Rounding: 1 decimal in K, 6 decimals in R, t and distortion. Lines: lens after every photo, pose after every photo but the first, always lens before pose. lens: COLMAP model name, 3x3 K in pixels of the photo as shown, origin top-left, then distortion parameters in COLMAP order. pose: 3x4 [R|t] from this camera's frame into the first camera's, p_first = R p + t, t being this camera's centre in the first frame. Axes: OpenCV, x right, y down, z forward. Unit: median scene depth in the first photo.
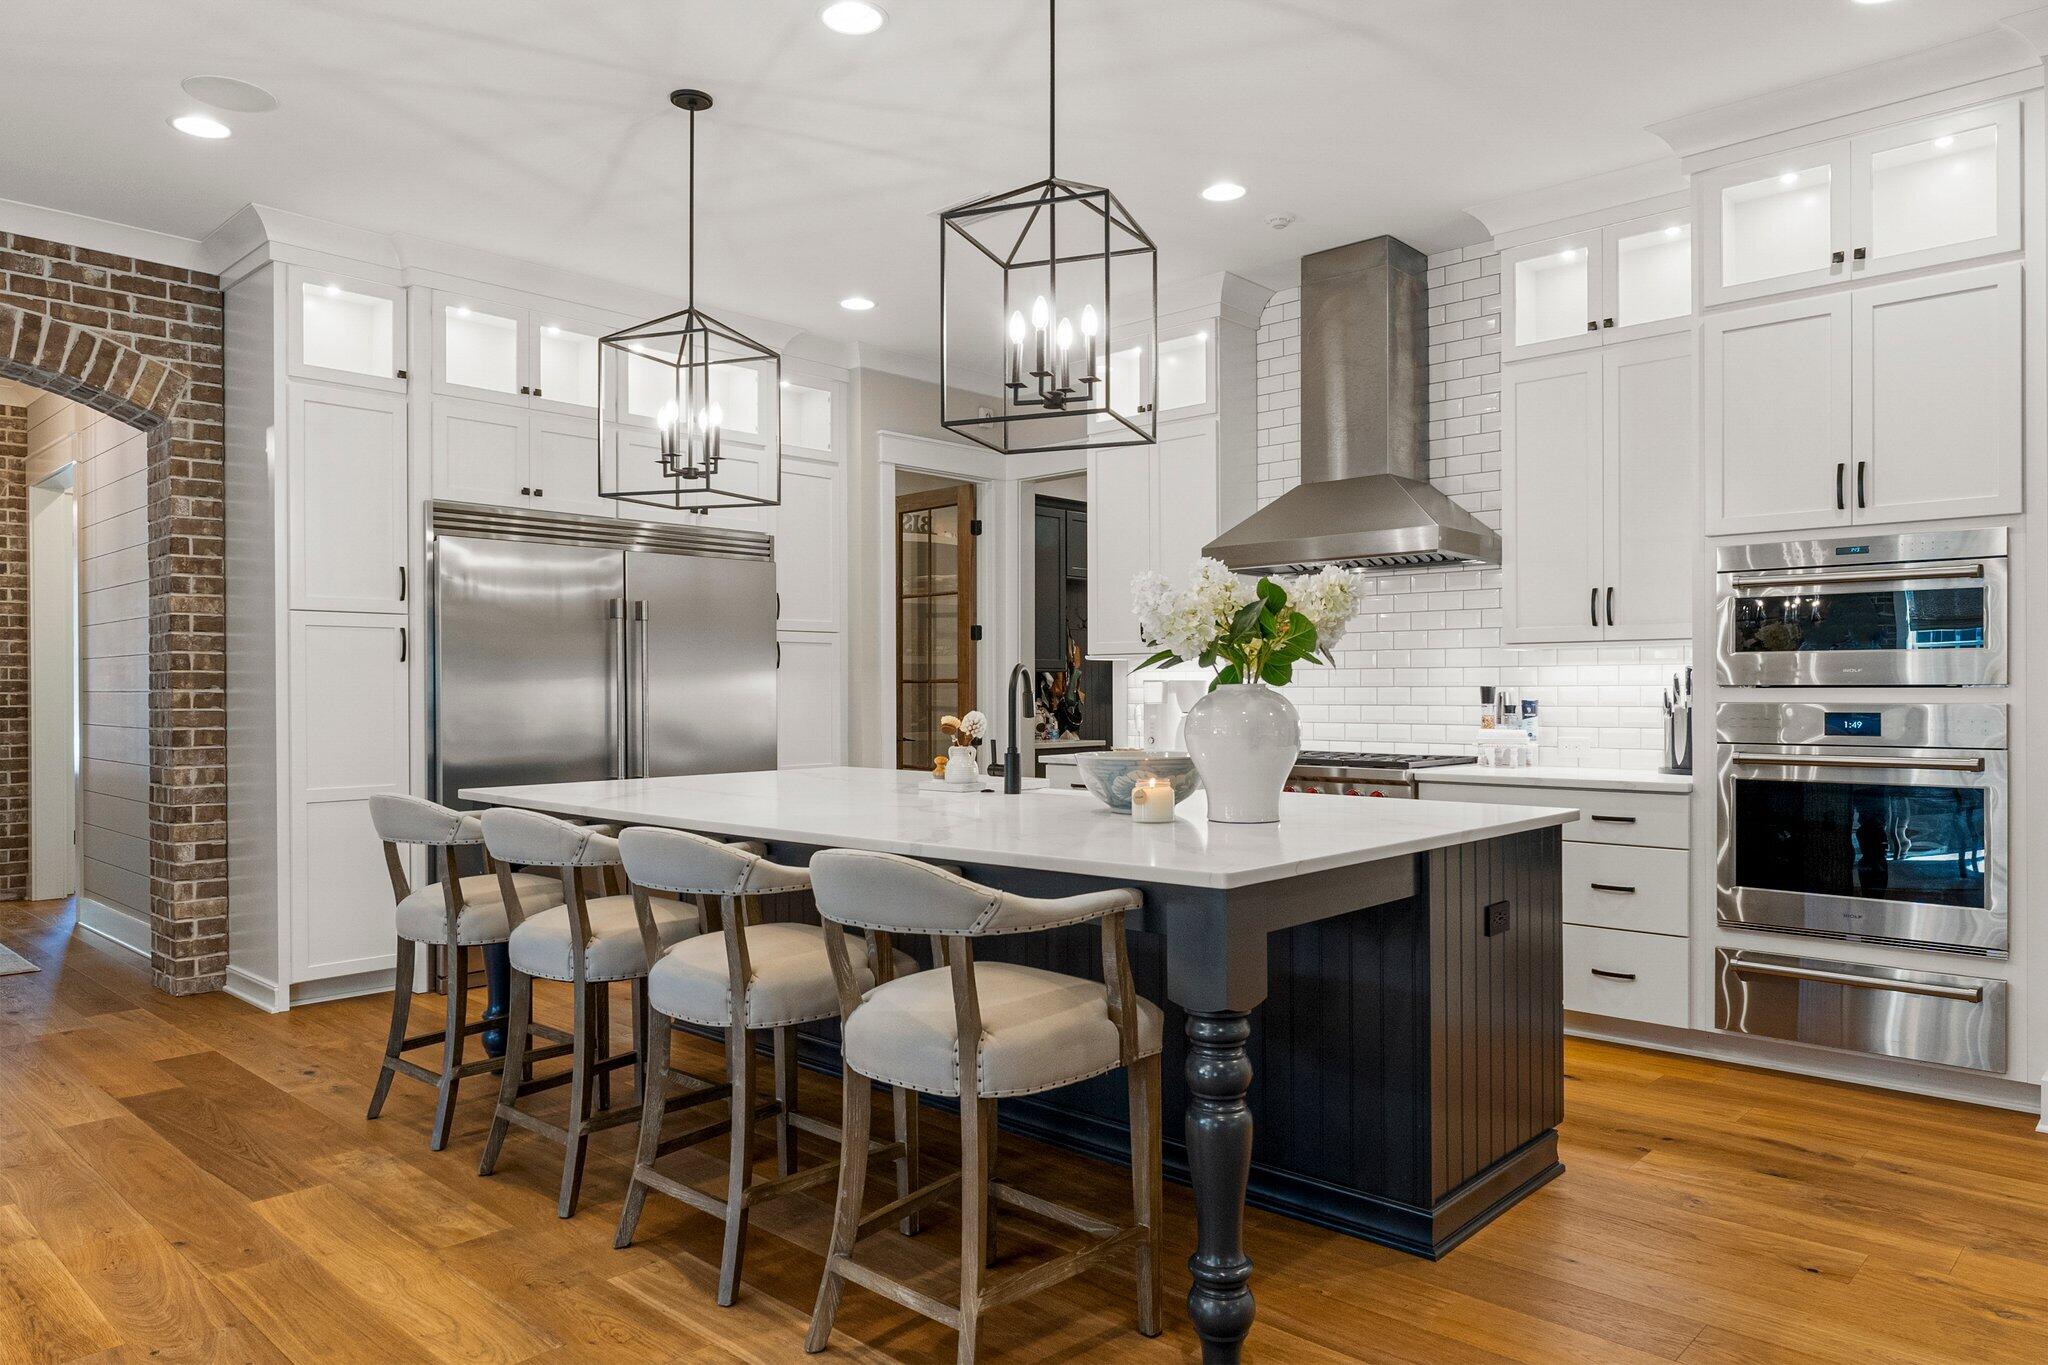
lens RADIAL K [[1317.3, 0, 1024.8], [0, 1317.3, 687.4], [0, 0, 1]] dist [-0.000661, -0.002068]
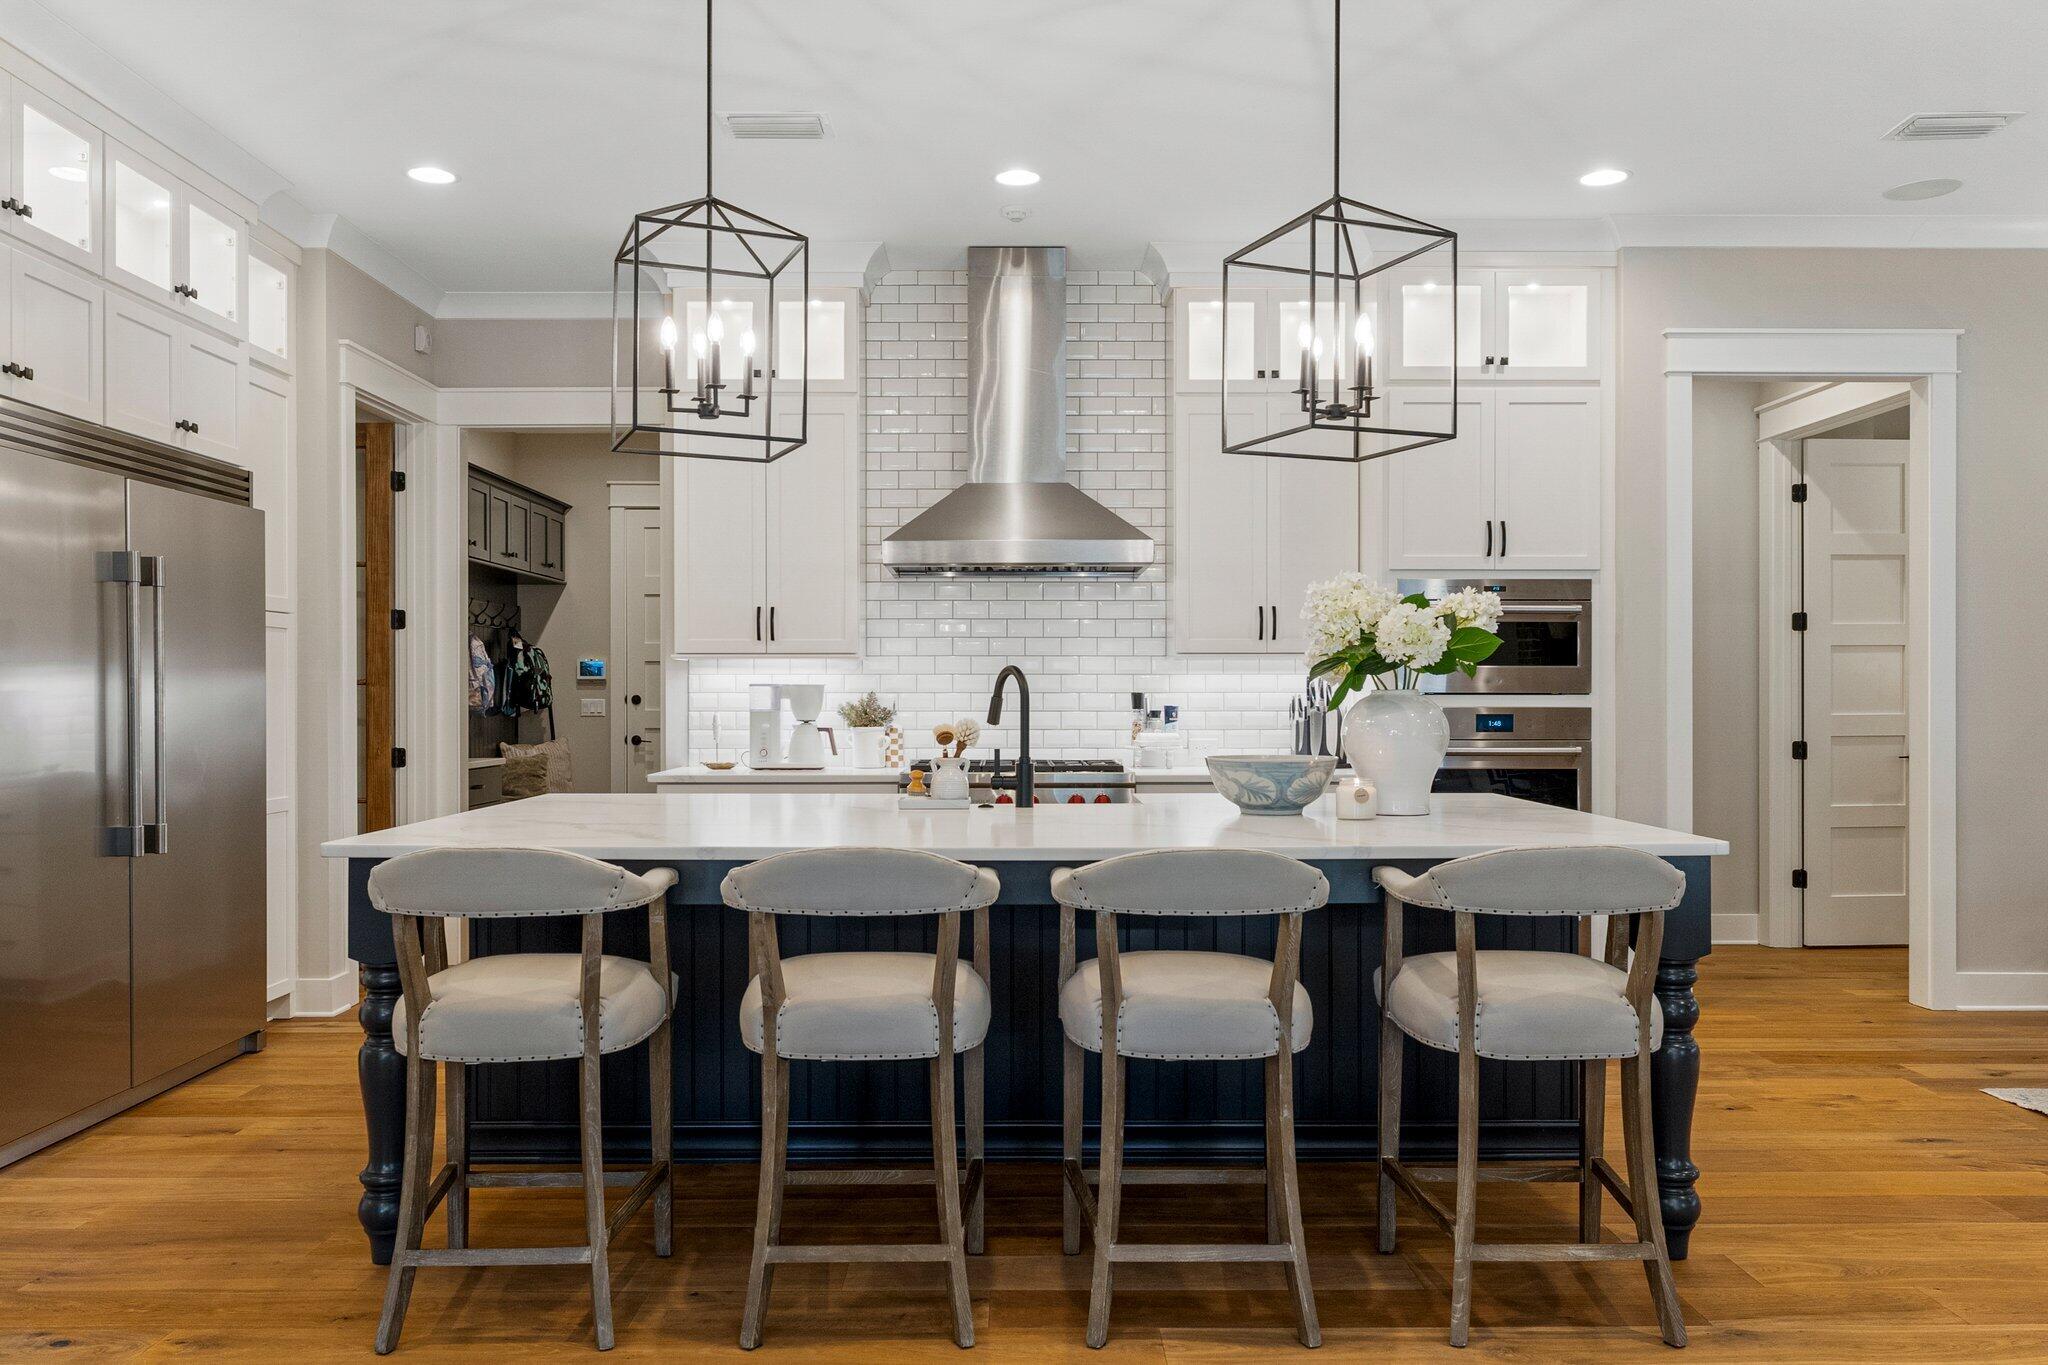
lens RADIAL K [[1523.1, 0, 1022.4], [0, 1523.1, 685.8], [0, 0, 1]] dist [-0.003042, -0.002329]
pose [[0.730700, 0.007886, 0.682653, -0.554855], [-0.004005, 0.999966, -0.007264, 0.002896], [-0.682687, 0.002574, 0.730706, 0.170652]]
